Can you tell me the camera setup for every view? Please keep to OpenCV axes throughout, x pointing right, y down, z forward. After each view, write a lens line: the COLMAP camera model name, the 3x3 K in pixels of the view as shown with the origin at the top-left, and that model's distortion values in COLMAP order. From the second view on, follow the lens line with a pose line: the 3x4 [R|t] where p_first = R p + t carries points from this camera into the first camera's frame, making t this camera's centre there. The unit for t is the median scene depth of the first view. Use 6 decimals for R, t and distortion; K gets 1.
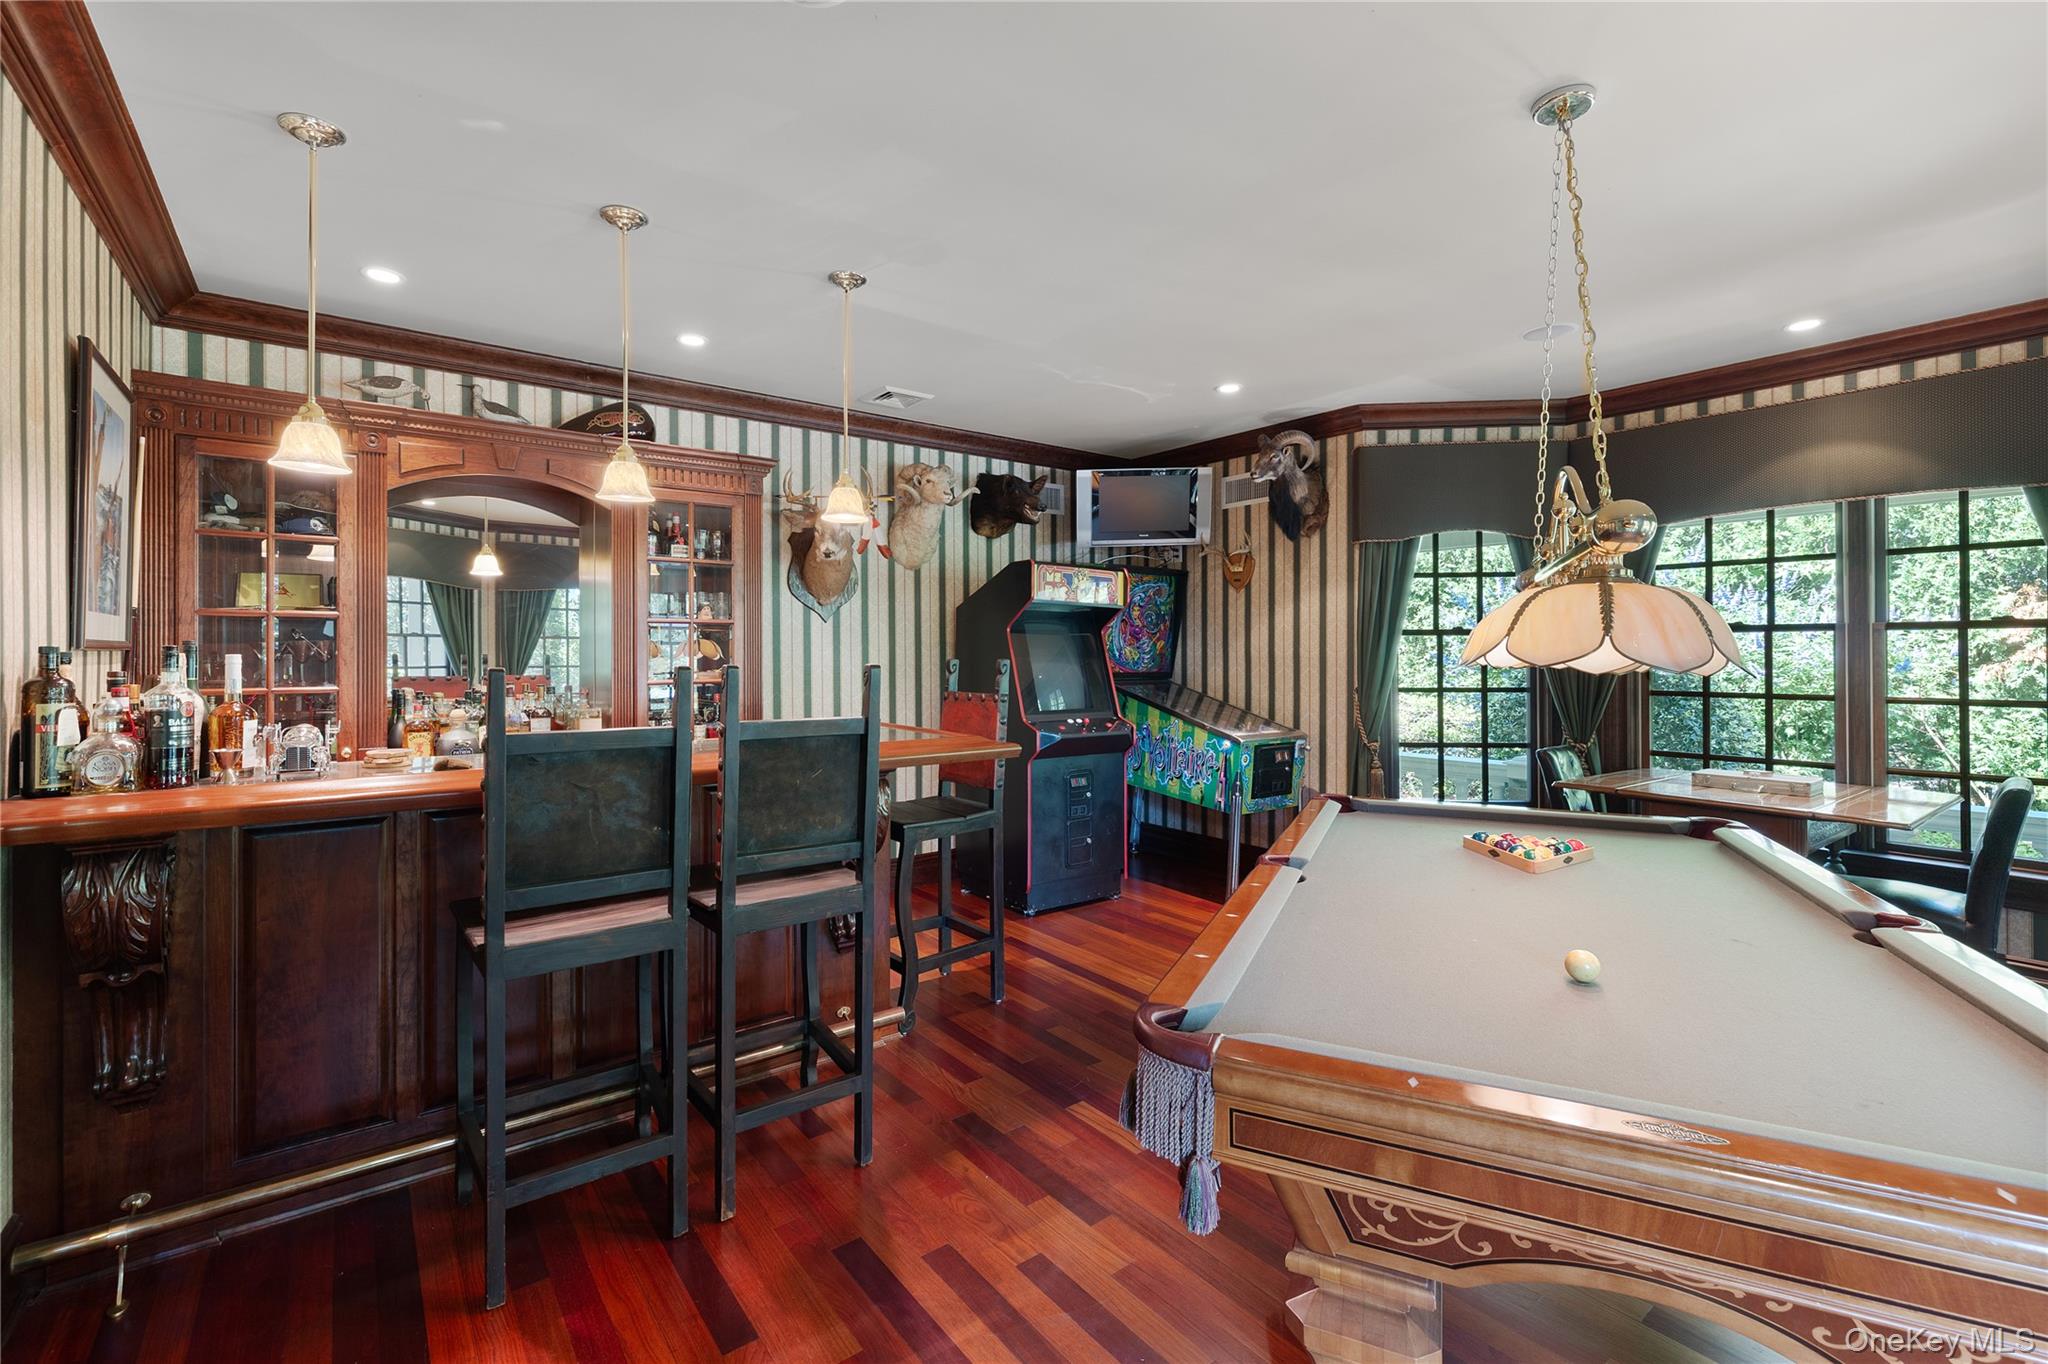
lens RADIAL K [[879.4, 0, 1003.8], [0, 879.4, 654.8], [0, 0, 1]] dist [-0.001016, 0.000508]
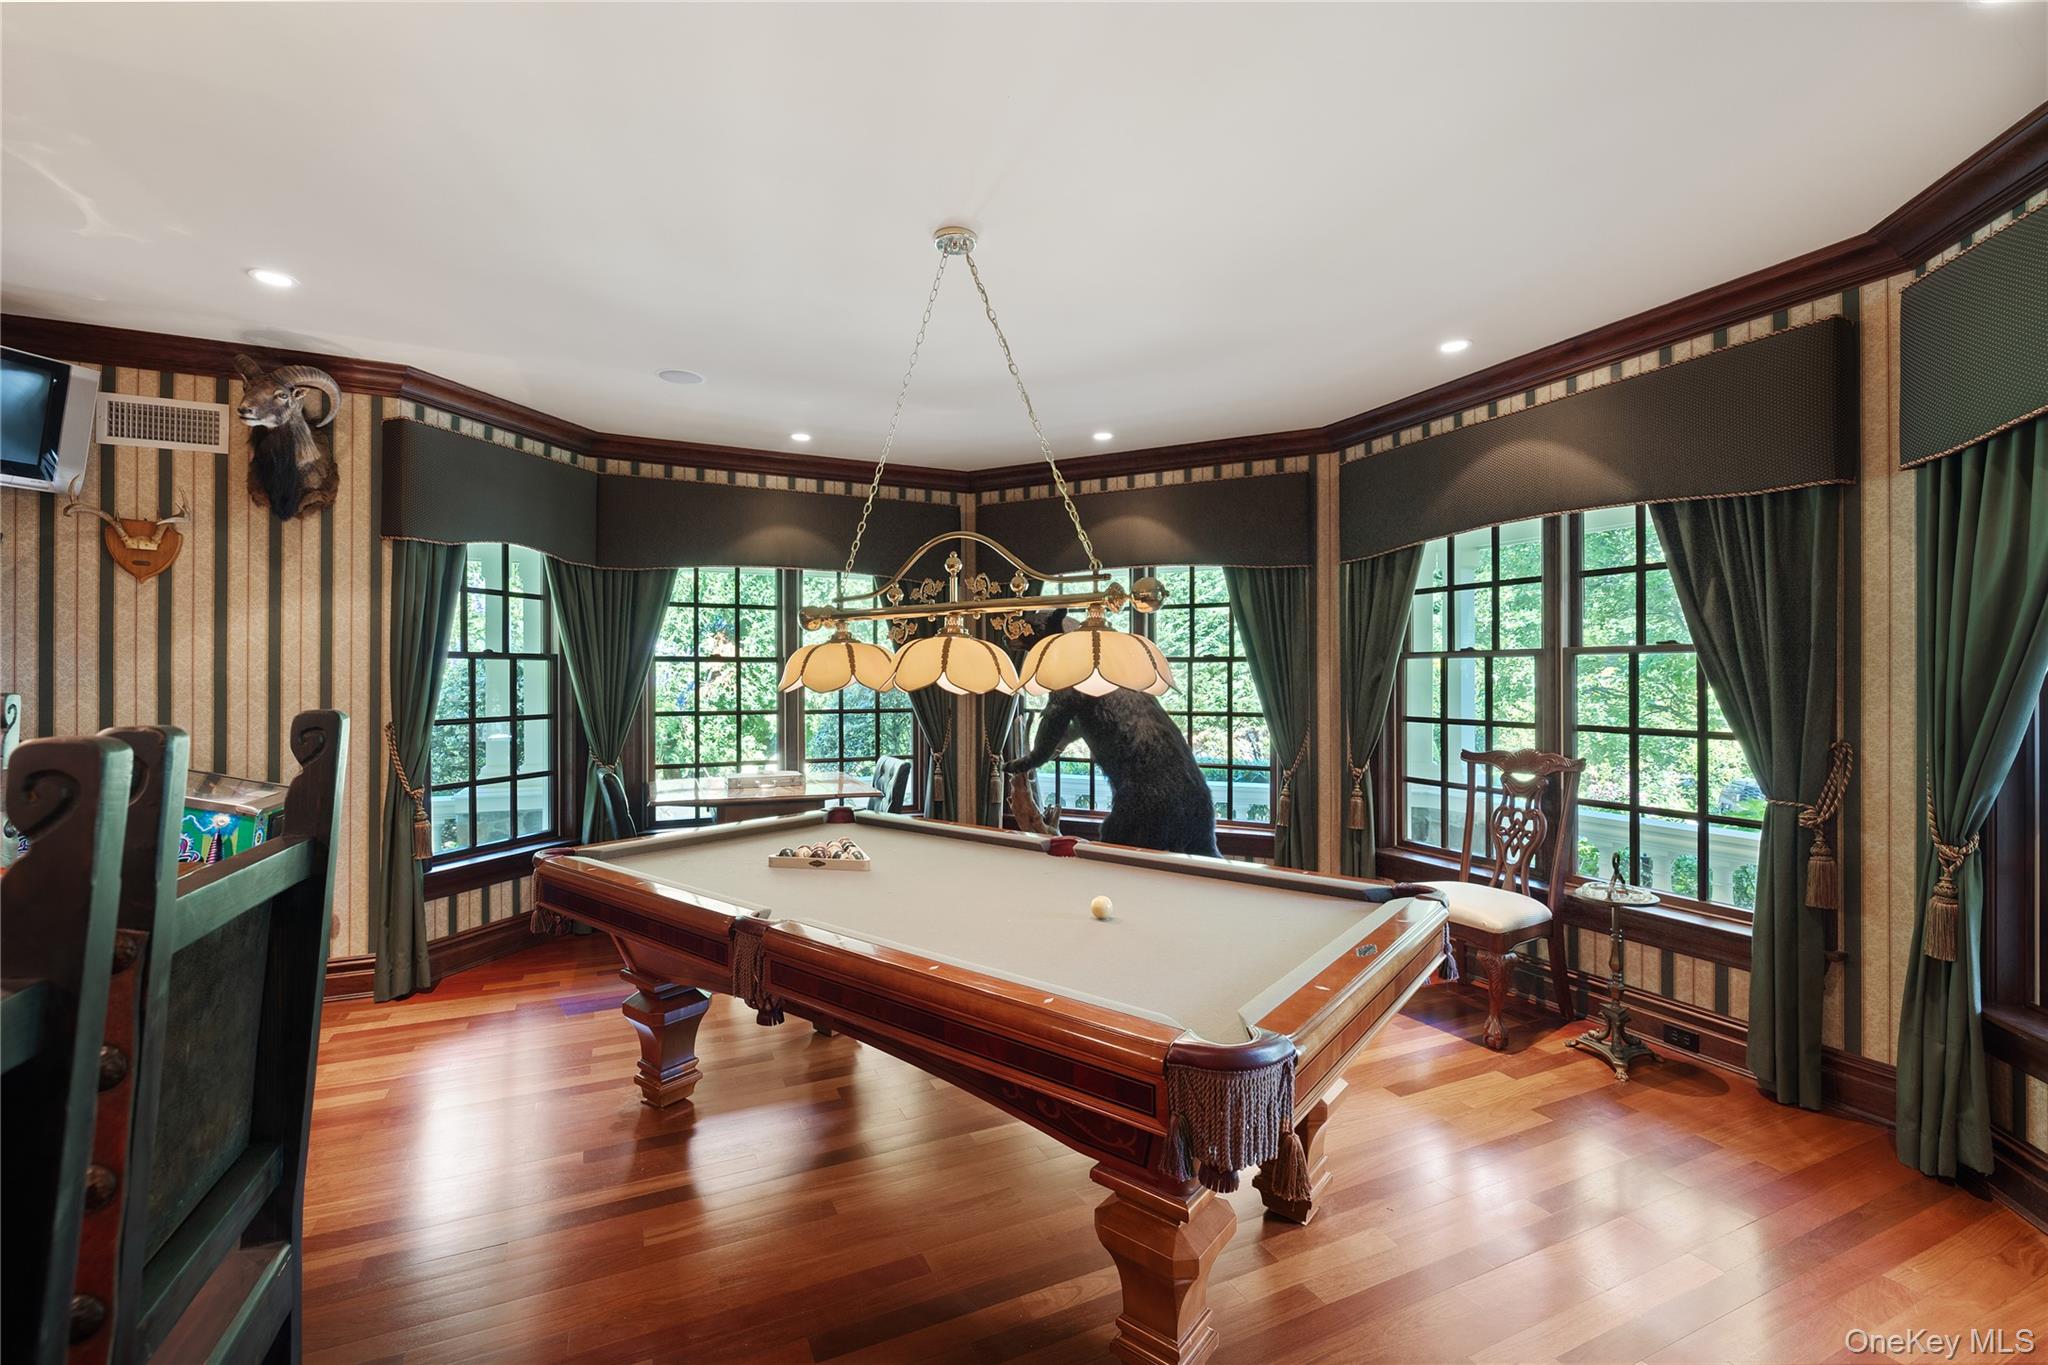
lens RADIAL K [[886.5, 0, 1022.5], [0, 886.5, 674.6], [0, 0, 1]] dist [-0.000936, 0.000063]
pose [[0.207907, 0.008242, 0.978114, -0.255035], [-0.000737, 0.999966, -0.008269, 0.000097], [-0.978148, 0.000998, 0.207906, 0.285057]]
